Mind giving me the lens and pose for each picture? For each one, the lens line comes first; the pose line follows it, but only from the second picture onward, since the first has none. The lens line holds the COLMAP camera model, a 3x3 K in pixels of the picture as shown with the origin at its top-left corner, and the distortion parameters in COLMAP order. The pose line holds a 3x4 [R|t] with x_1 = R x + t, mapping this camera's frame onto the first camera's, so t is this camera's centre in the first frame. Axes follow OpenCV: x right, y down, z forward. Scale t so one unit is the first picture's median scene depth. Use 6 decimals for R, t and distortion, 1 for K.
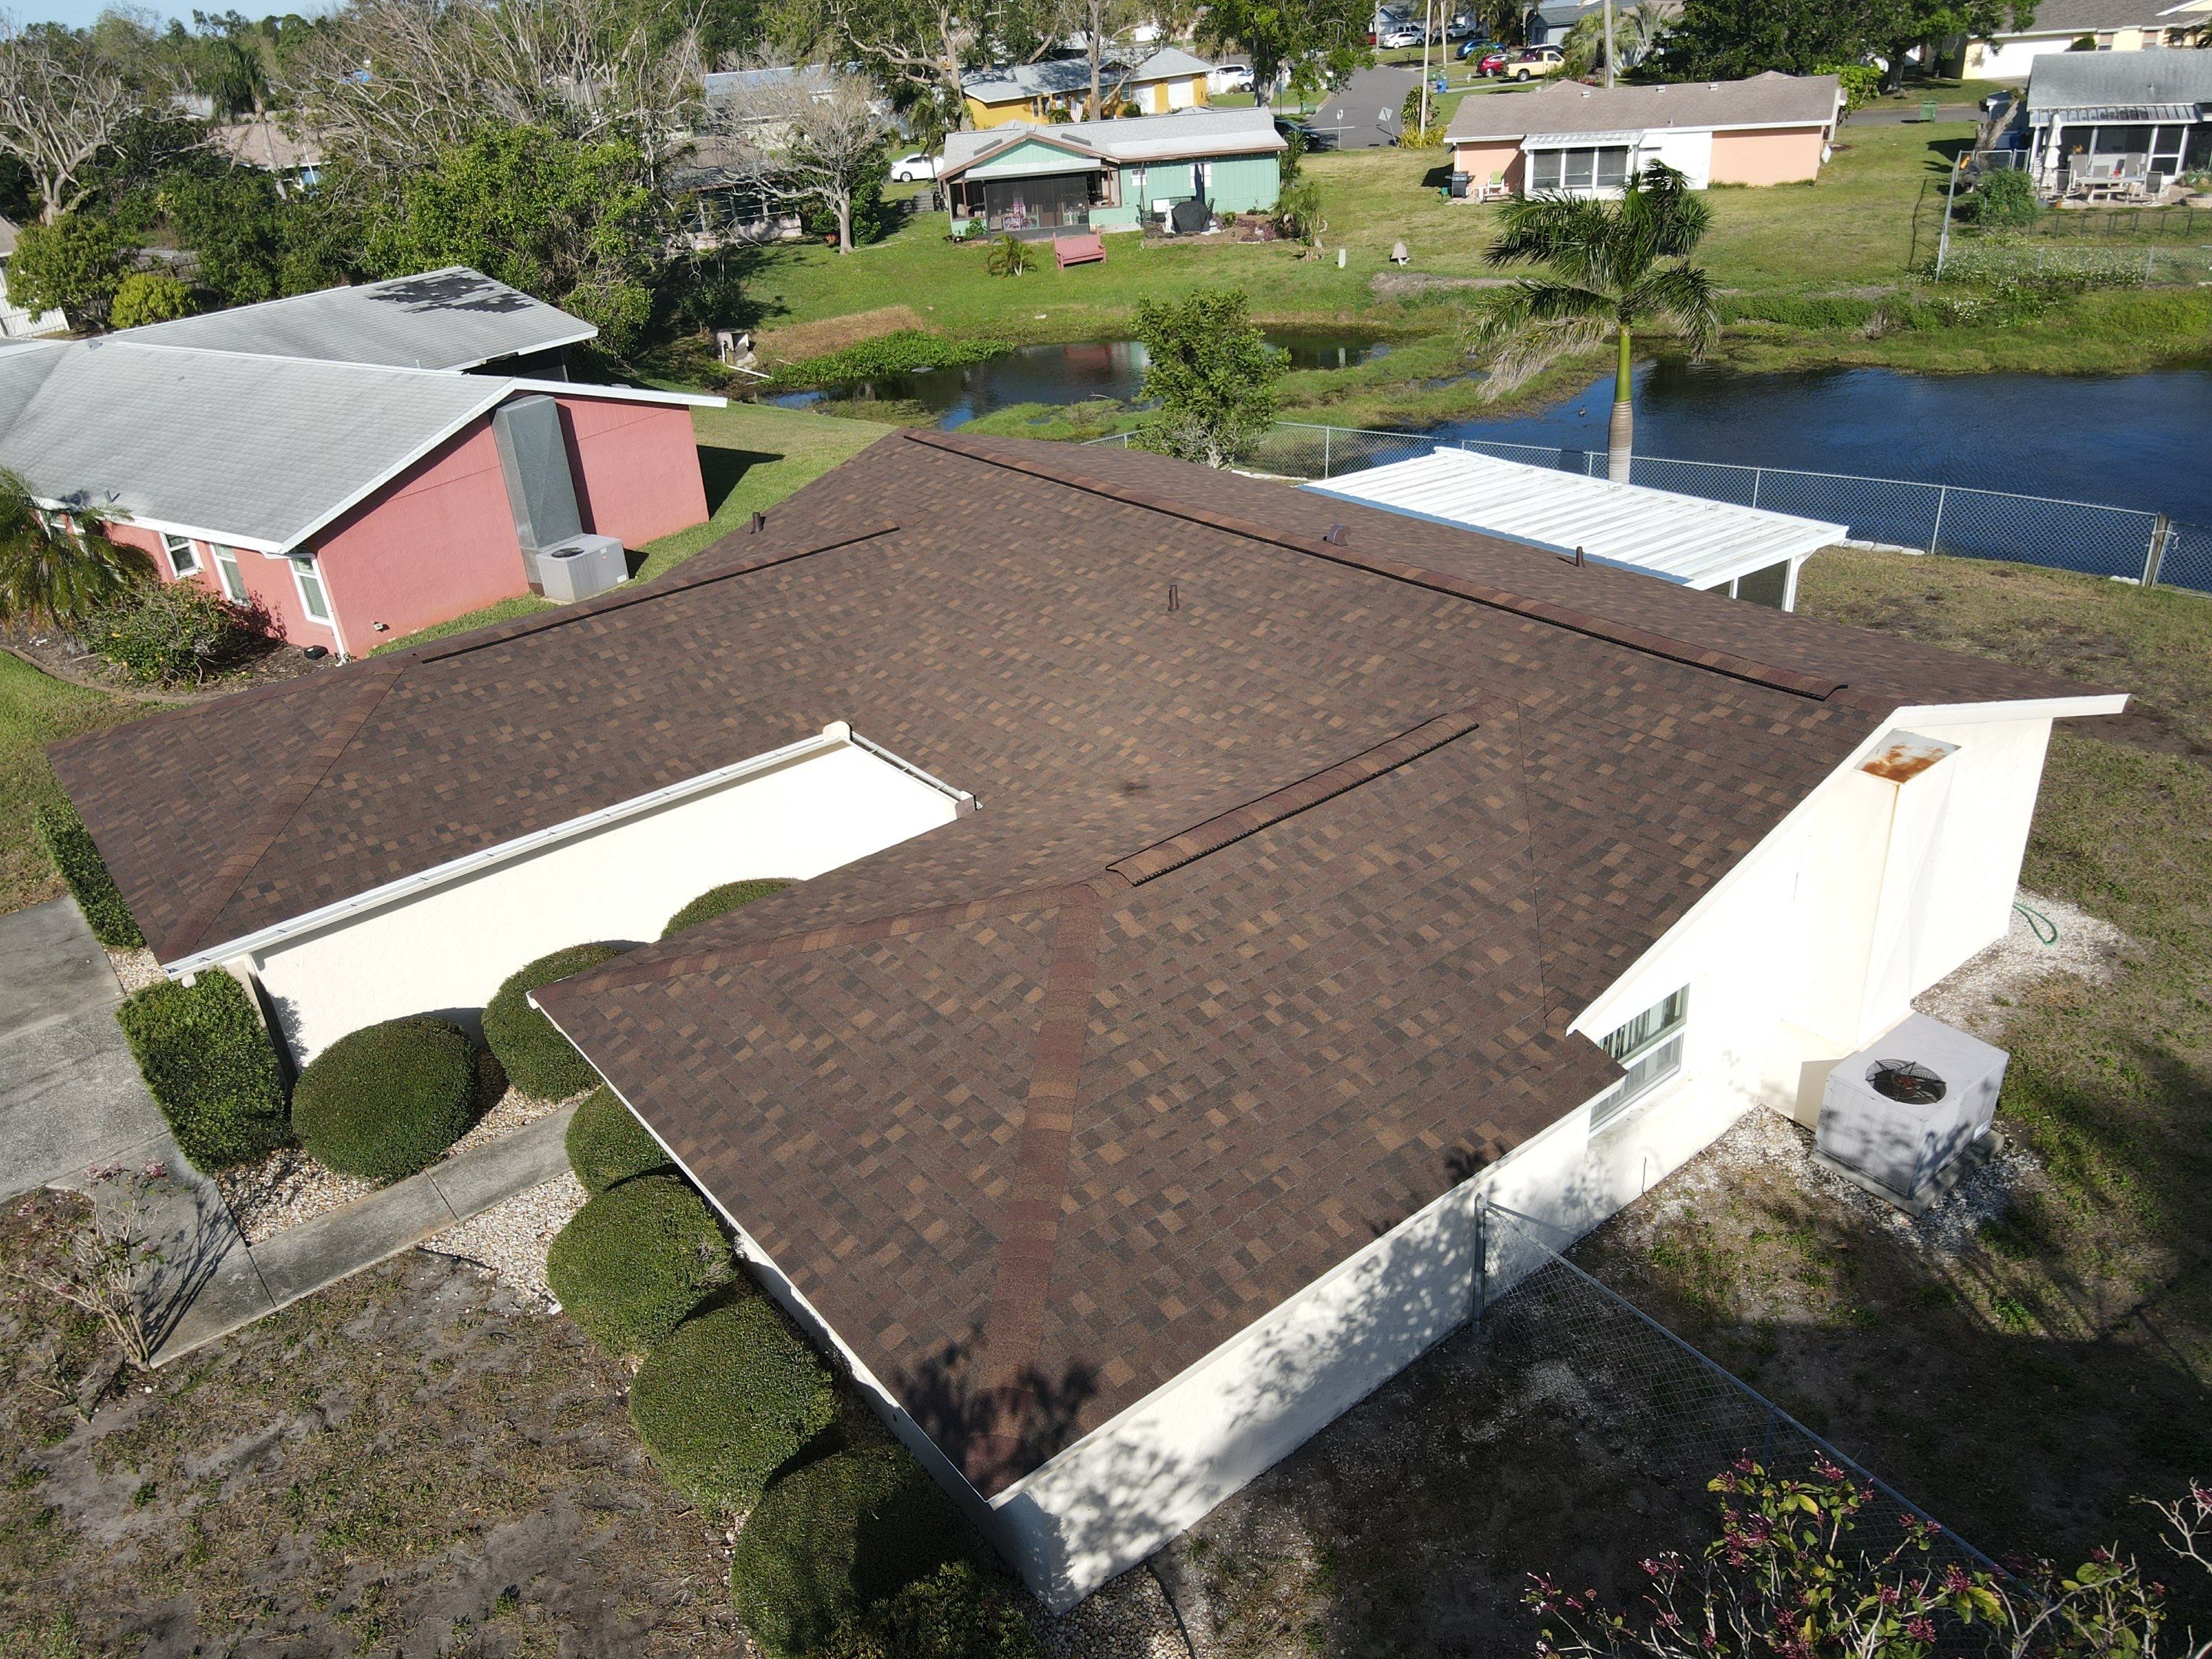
lens RADIAL K [[1624.8, 0, 1079.2], [0, 1624.8, 804.1], [0, 0, 1]] dist [0.014326, -0.004534]
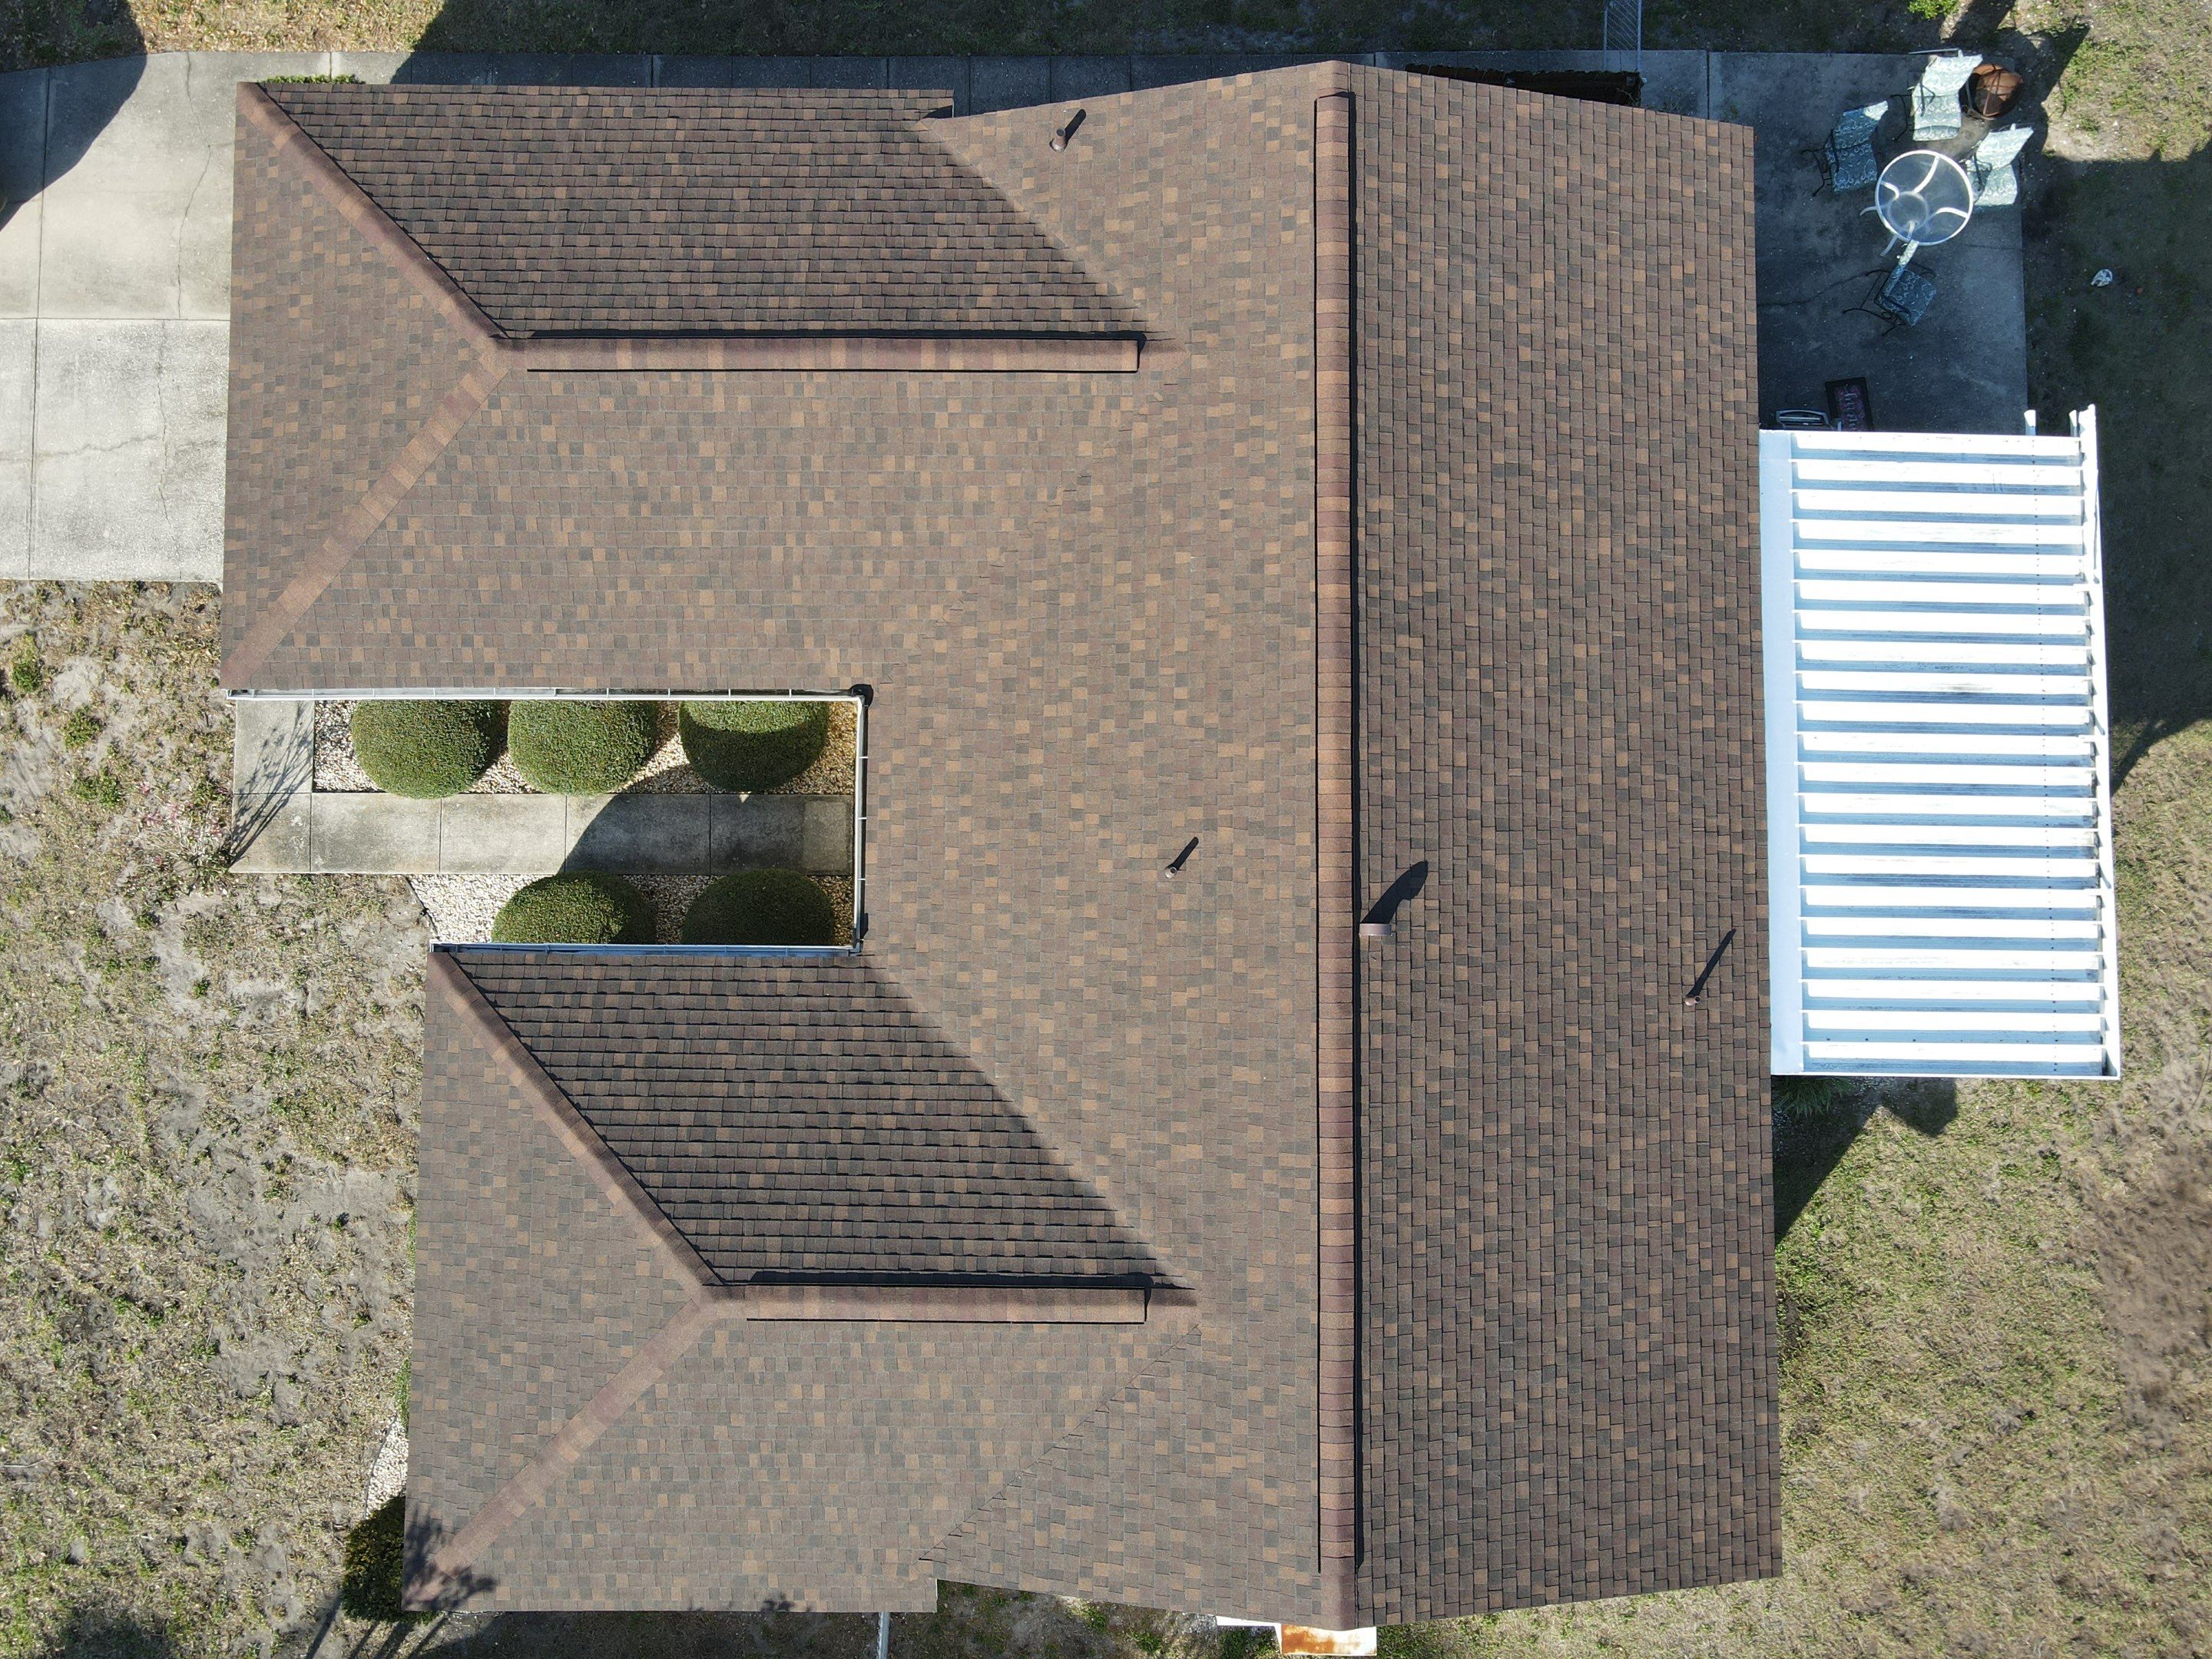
lens RADIAL K [[1624.5, 0, 1089.2], [0, 1624.5, 816.7], [0, 0, 1]] dist [0.011525, 0.009411]
pose [[0.788570, 0.614199, 0.030282, -0.025663], [-0.323633, 0.372634, 0.869716, -0.945612], [0.522895, -0.695632, 0.492623, 0.563031]]
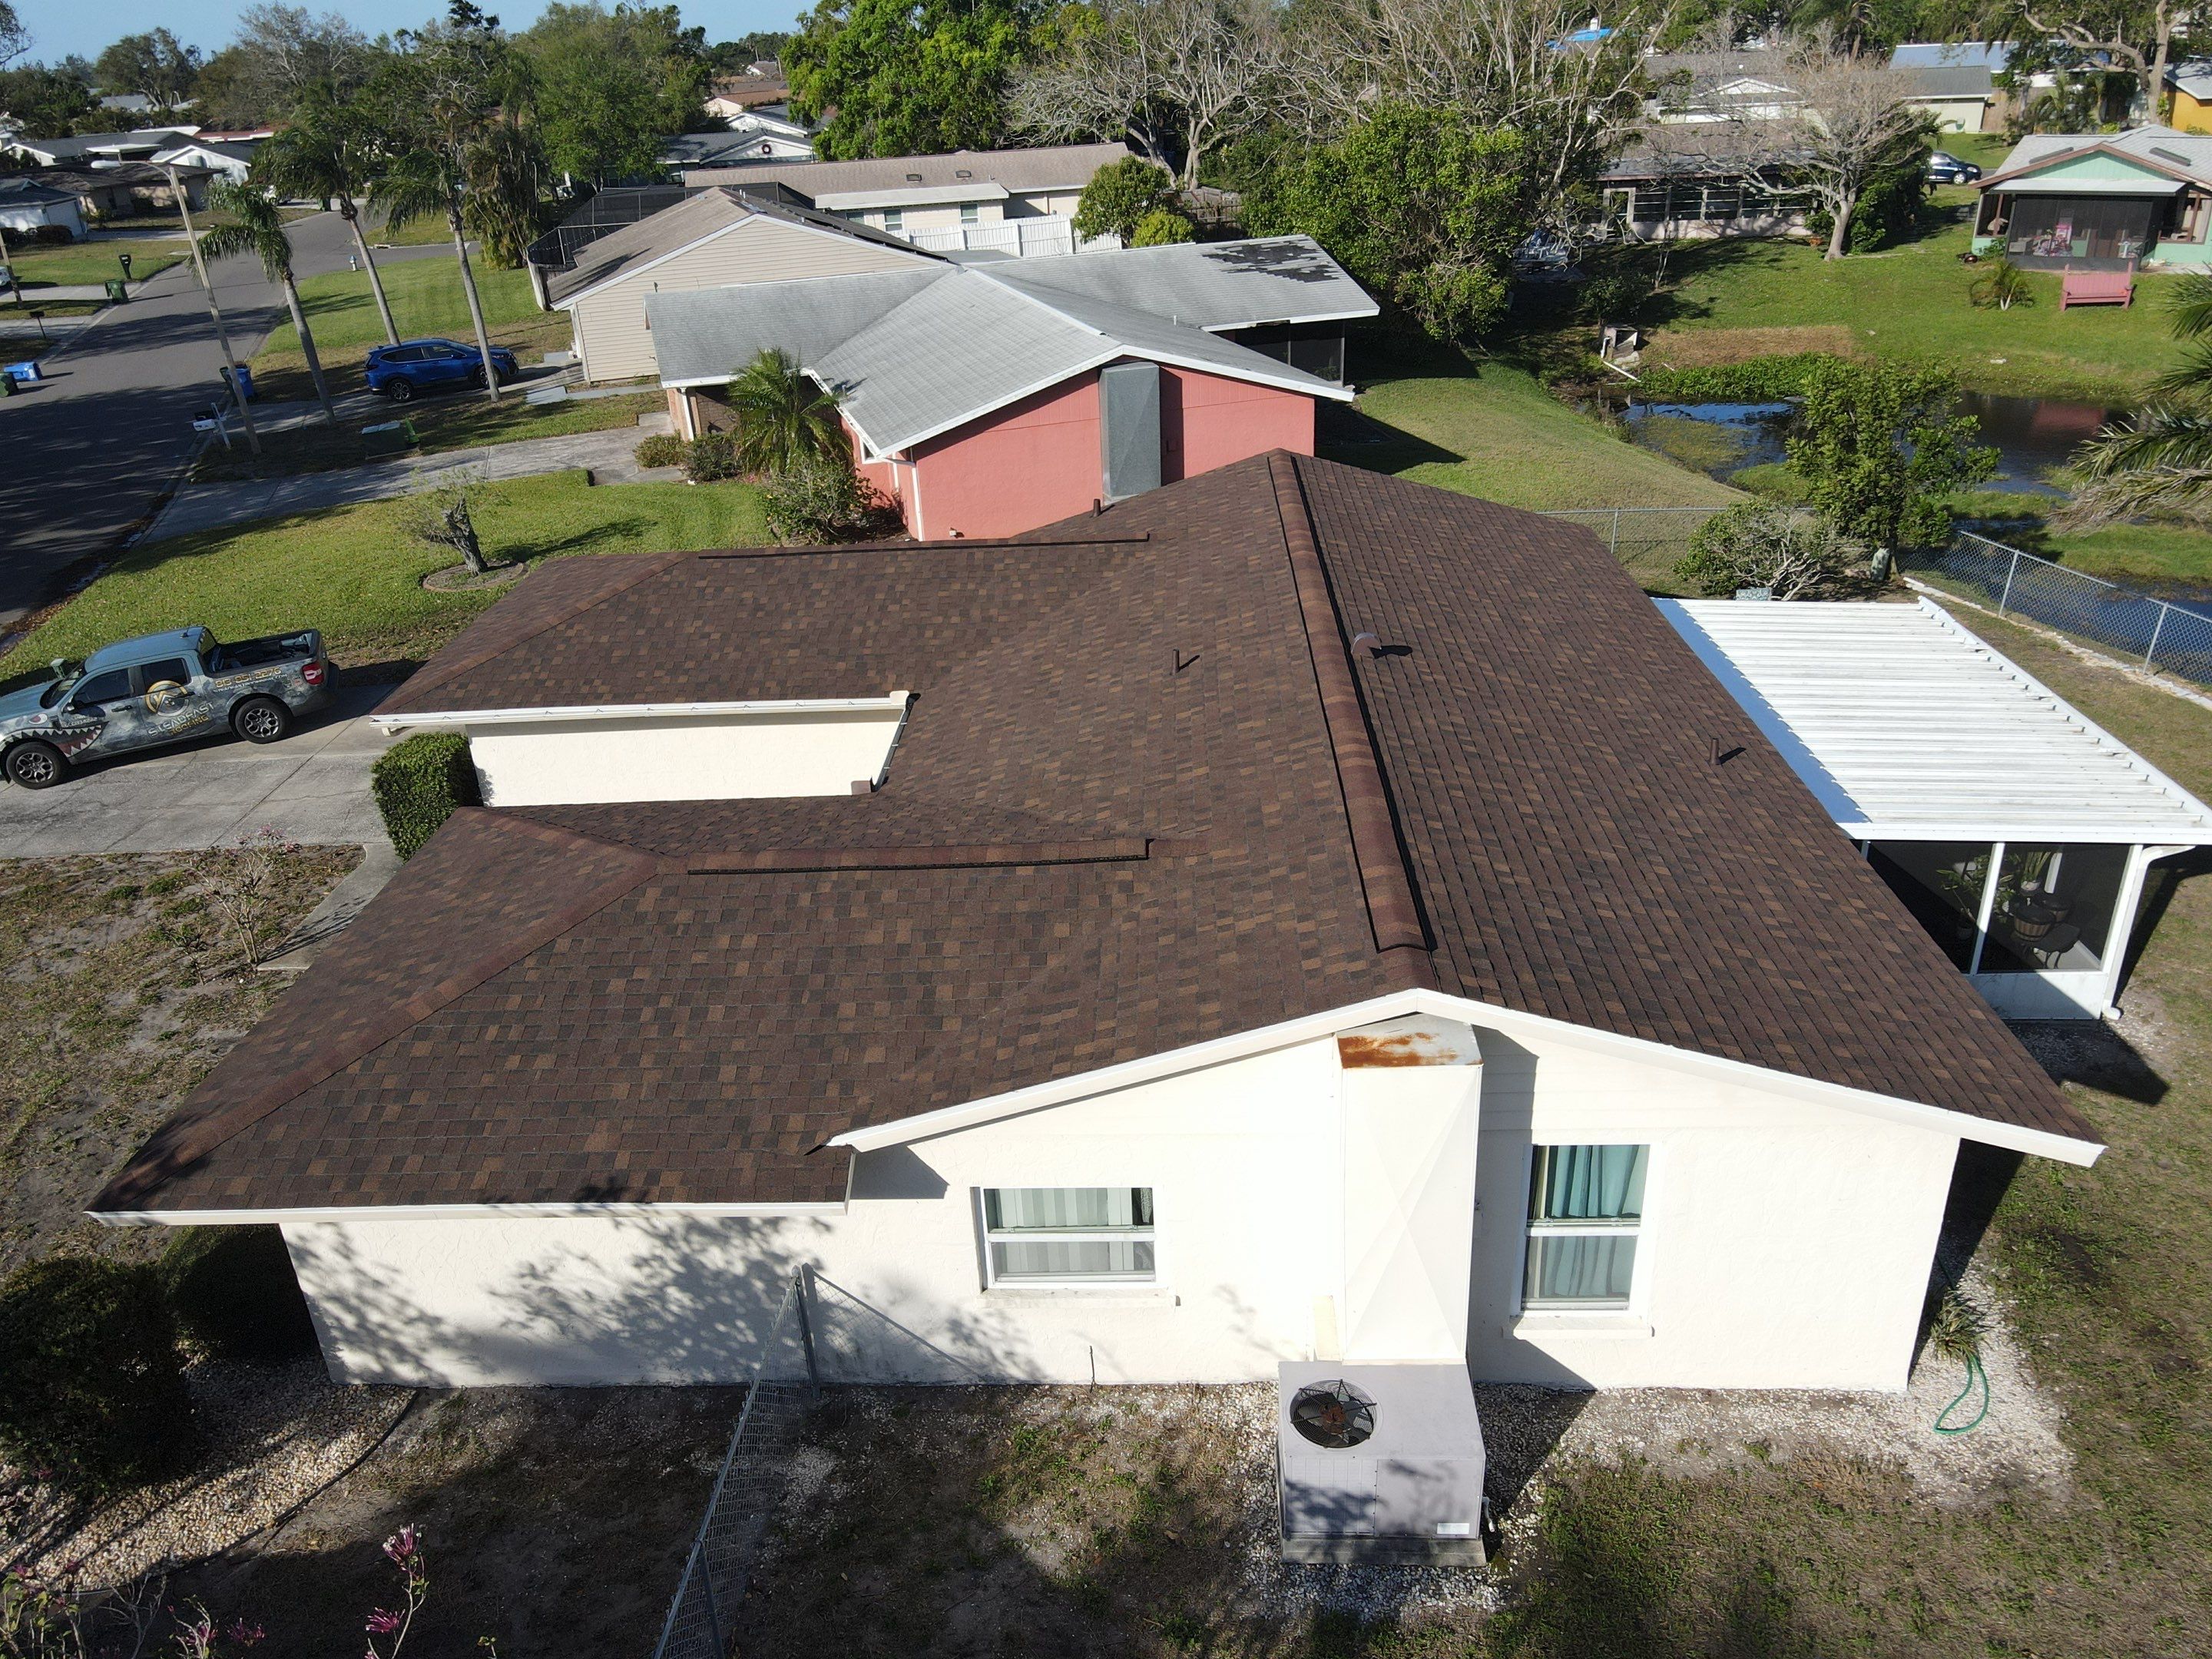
lens RADIAL K [[1629.7, 0, 1074.1], [0, 1629.7, 805.1], [0, 0, 1]] dist [0.009195, 0.006634]
pose [[0.761230, 0.308647, -0.570321, 0.622899], [-0.294654, 0.948066, 0.119790, -0.149382], [0.577675, 0.076859, 0.812641, 0.168850]]
